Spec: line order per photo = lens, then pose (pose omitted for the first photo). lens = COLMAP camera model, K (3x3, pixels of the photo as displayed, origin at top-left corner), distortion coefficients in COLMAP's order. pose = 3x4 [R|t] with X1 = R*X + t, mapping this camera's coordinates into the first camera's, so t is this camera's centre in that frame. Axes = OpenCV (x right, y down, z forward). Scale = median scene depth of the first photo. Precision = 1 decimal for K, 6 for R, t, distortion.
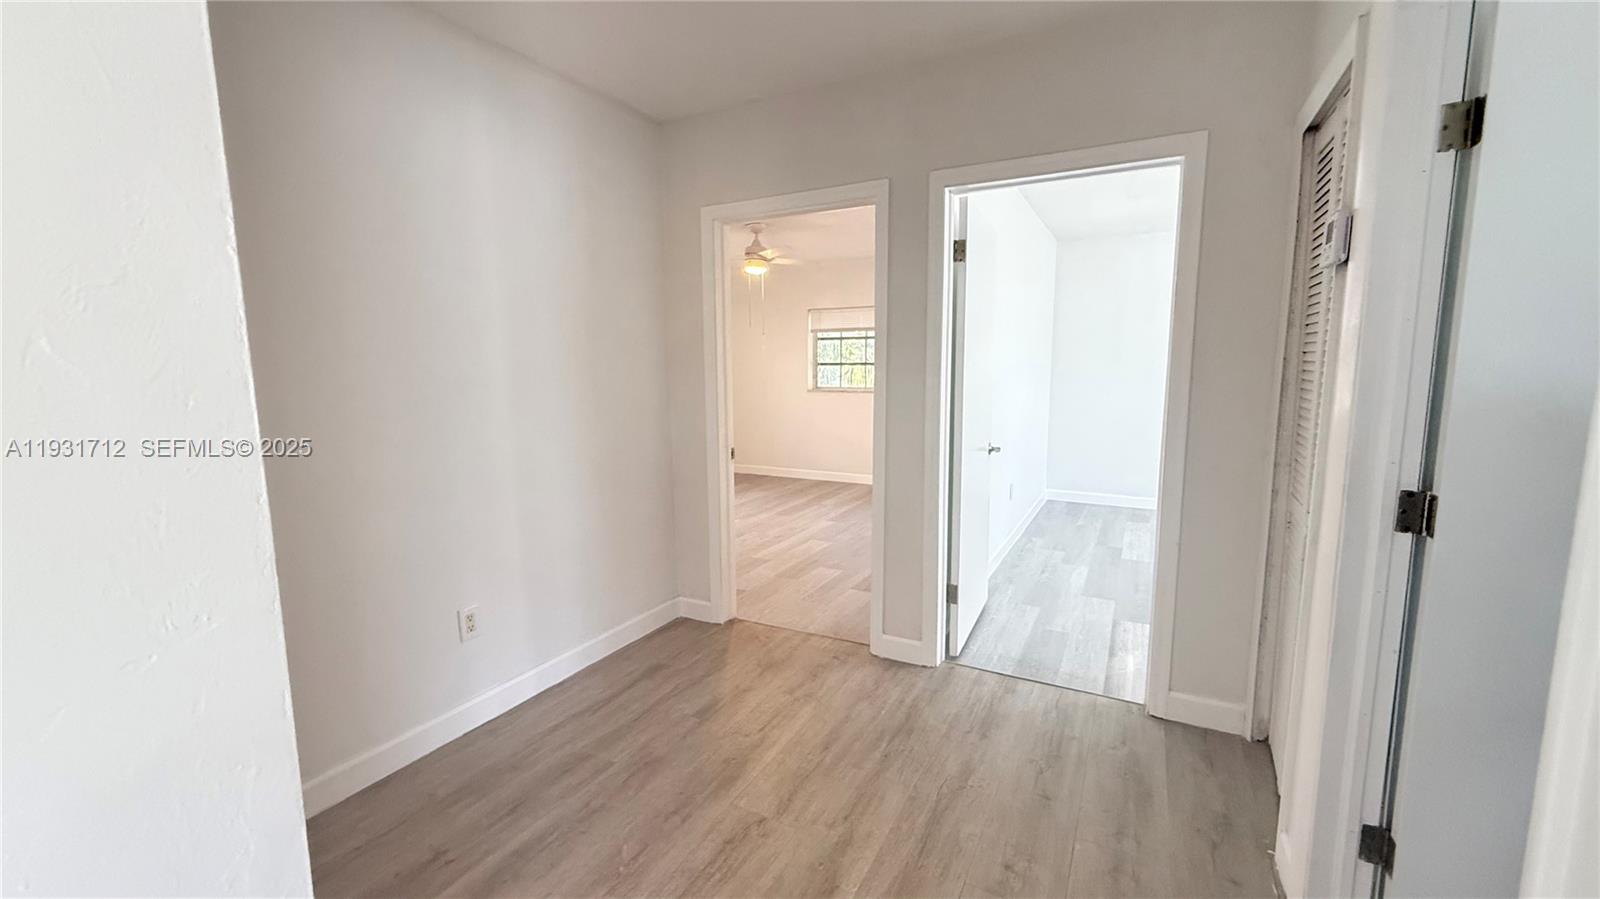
lens RADIAL K [[640.5, 0, 800.0], [0, 640.5, 449.5], [0, 0, 1]] dist [0.003752, -0.000392]
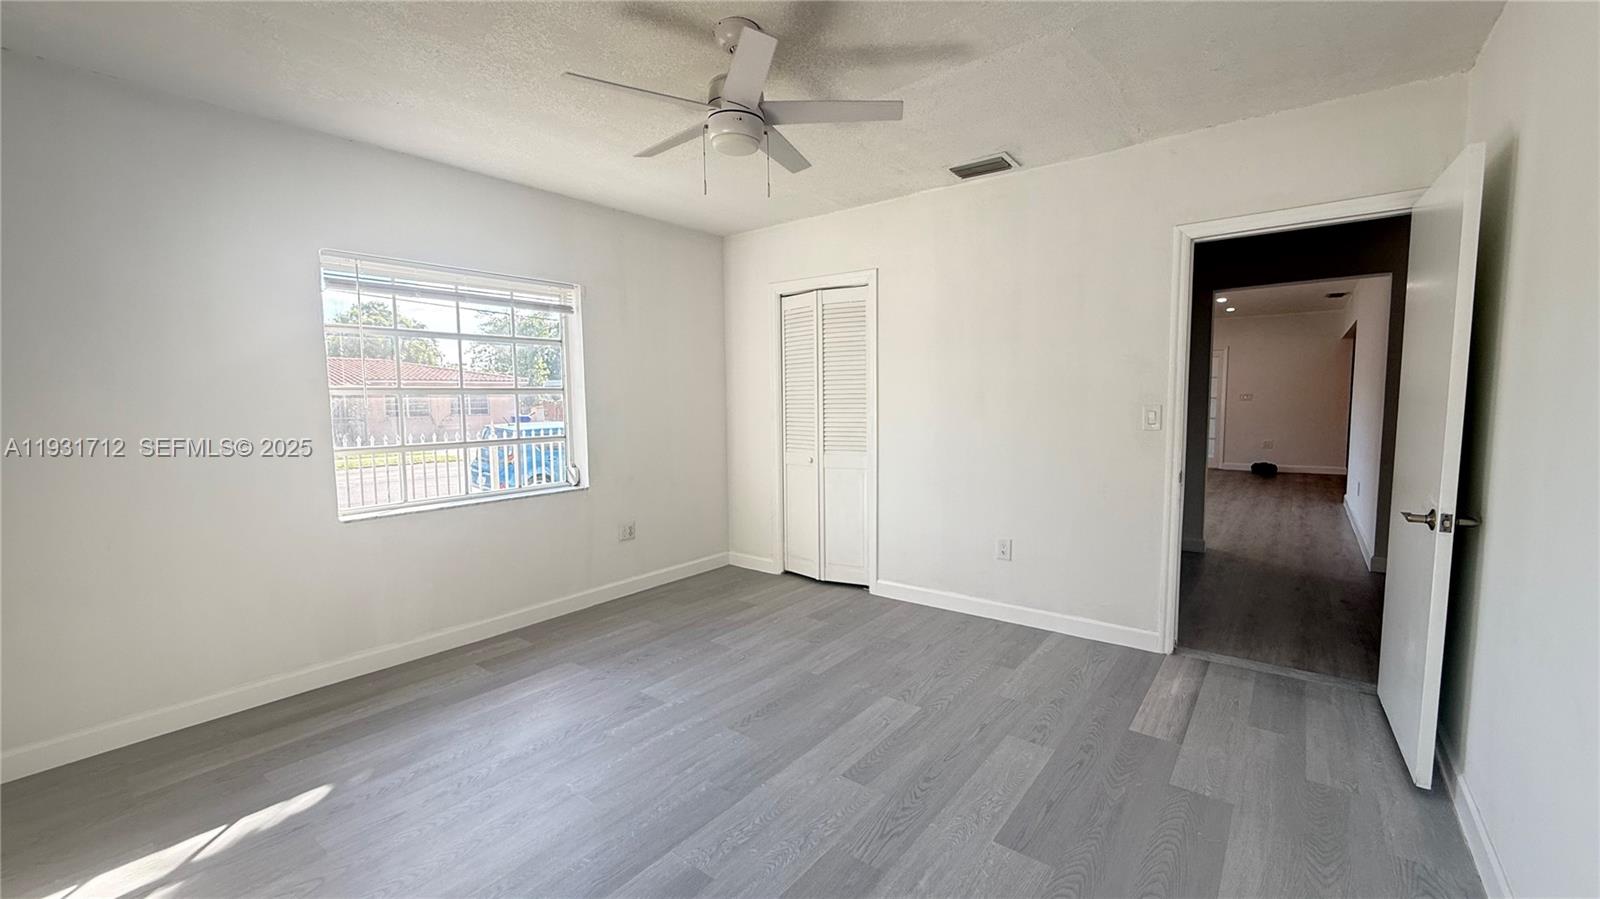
lens RADIAL K [[640.5, 0, 800.0], [0, 640.5, 449.5], [0, 0, 1]] dist [0.003752, -0.000392]
pose [[-0.985369, 0.004159, 0.170386, 0.790460], [0.040597, 0.976655, 0.210944, -0.220090], [-0.165531, 0.214775, -0.962534, 1.699512]]
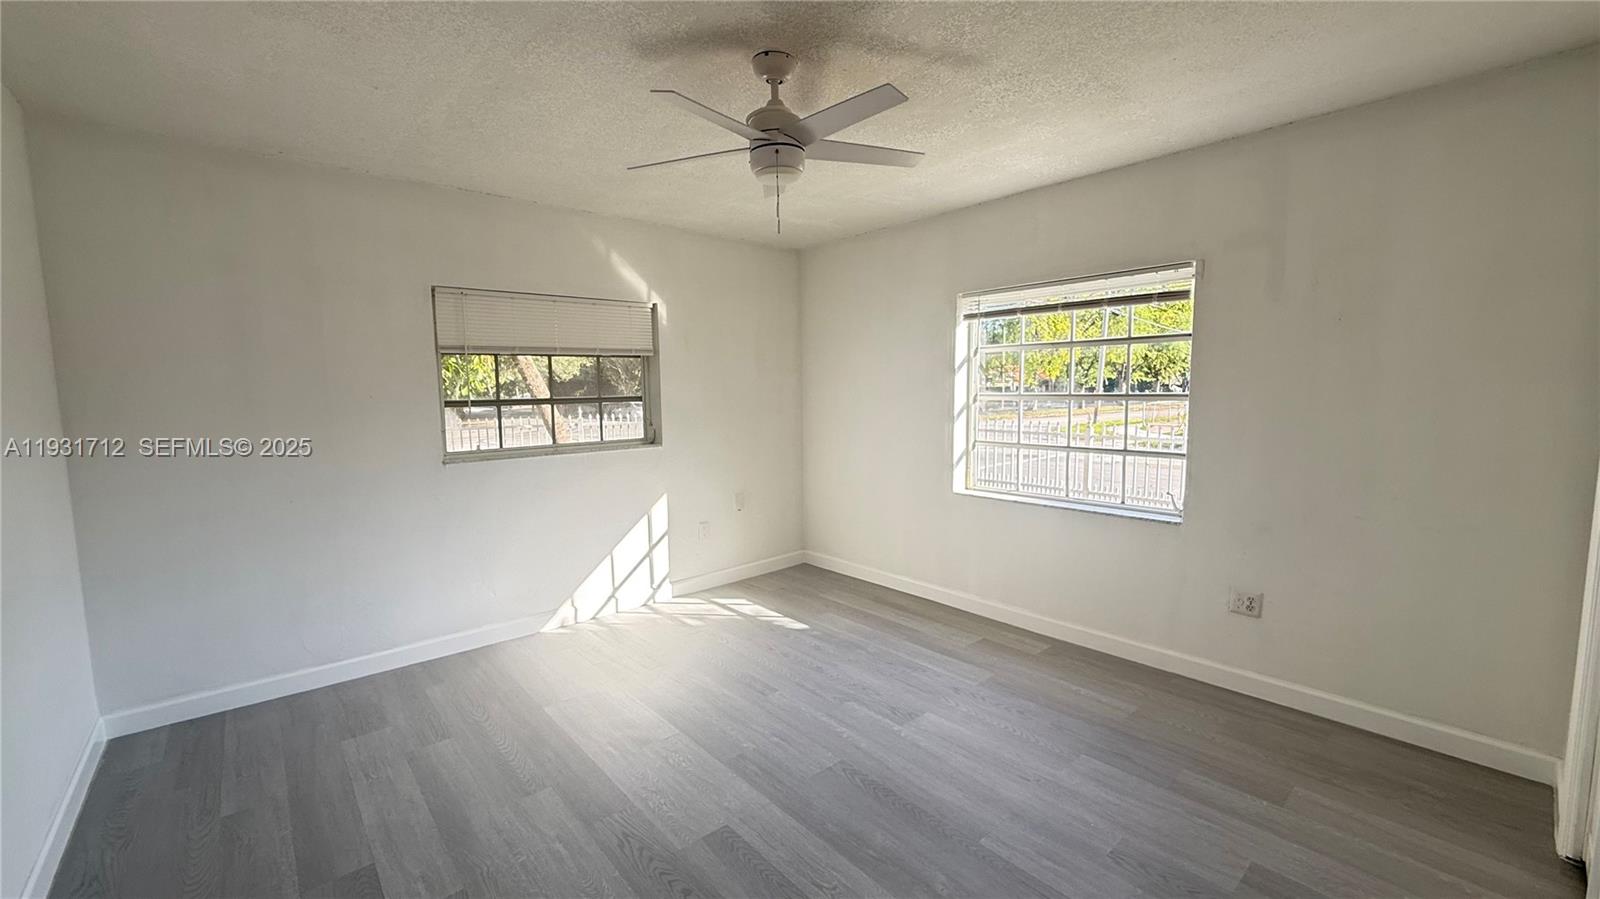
lens RADIAL K [[640.5, 0, 800.0], [0, 640.5, 449.5], [0, 0, 1]] dist [0.003752, -0.000392]
pose [[0.348740, -0.086201, 0.933247, 0.328974], [0.132369, 0.990310, 0.042007, -0.131583], [-0.927825, 0.108883, 0.356771, 0.790877]]
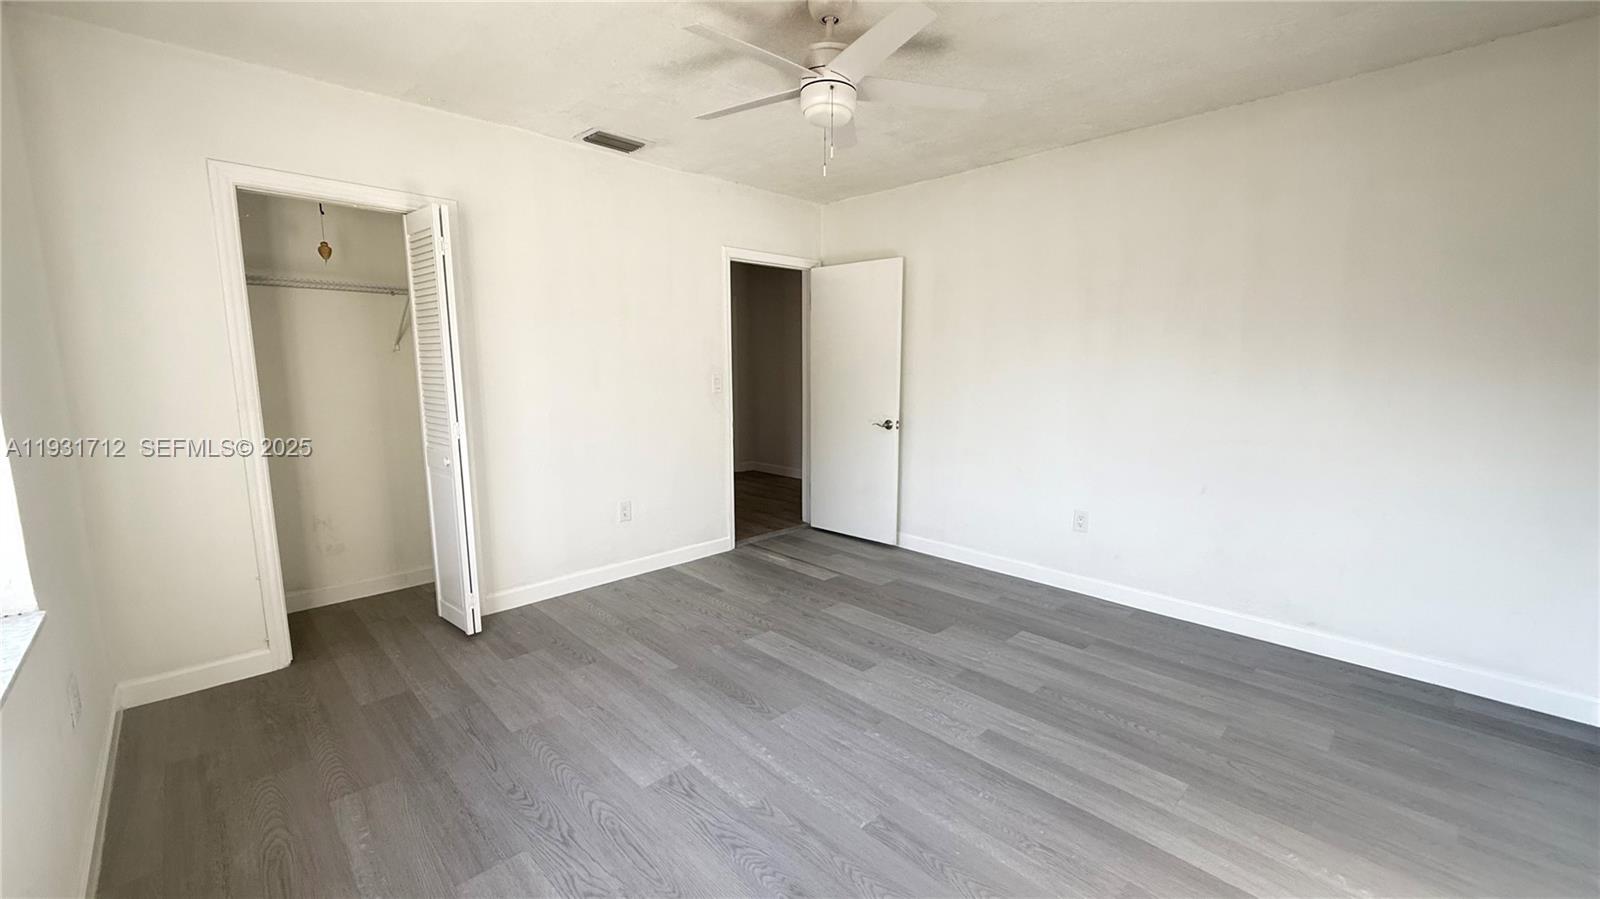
lens RADIAL K [[640.5, 0, 800.0], [0, 640.5, 449.5], [0, 0, 1]] dist [0.003752, -0.000392]
pose [[-0.297091, 0.136417, -0.945054, 1.637429], [-0.125233, 0.975625, 0.180199, -0.170385], [0.946601, 0.171887, -0.272766, 1.225482]]
